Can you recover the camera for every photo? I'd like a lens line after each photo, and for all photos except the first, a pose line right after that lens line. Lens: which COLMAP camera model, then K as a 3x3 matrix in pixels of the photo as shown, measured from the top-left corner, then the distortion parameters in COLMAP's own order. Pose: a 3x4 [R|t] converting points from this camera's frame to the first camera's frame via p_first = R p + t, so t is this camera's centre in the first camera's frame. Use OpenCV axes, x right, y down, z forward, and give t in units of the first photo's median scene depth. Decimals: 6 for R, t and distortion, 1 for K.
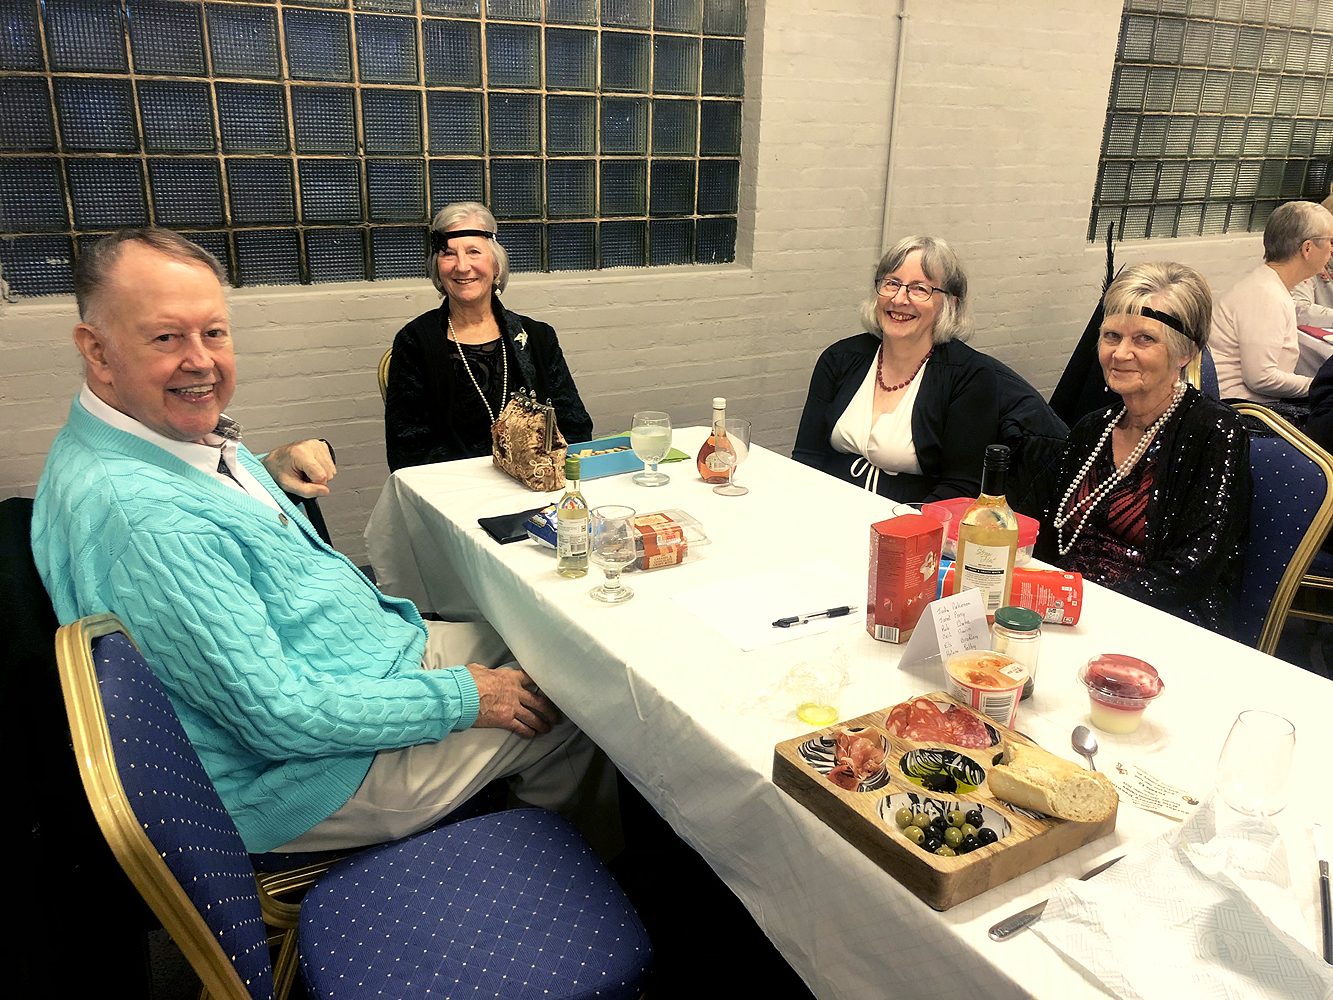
lens RADIAL K [[1097.5, 0, 671.1], [0, 1097.5, 514.1], [0, 0, 1]] dist [0.012267, 0.007482]
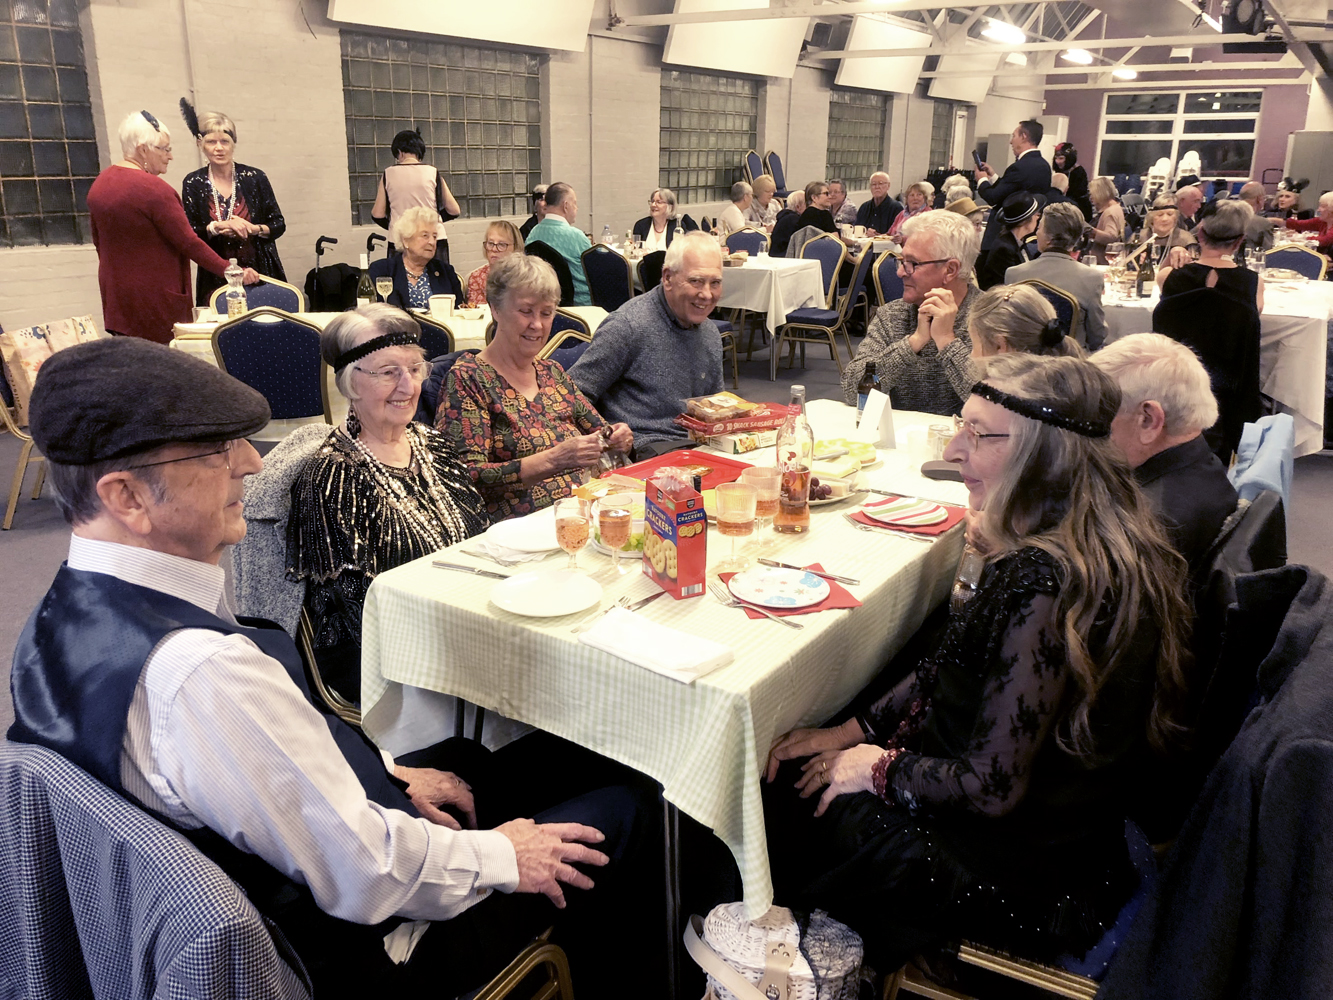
lens RADIAL K [[1097.5, 0, 664.3], [0, 1097.5, 493.7], [0, 0, 1]] dist [0.012267, 0.007482]
pose [[0.893098, -0.143637, 0.426315, -0.836466], [0.157124, 0.987572, 0.003578, 0.424335], [-0.421531, 0.063789, 0.904568, -1.292445]]
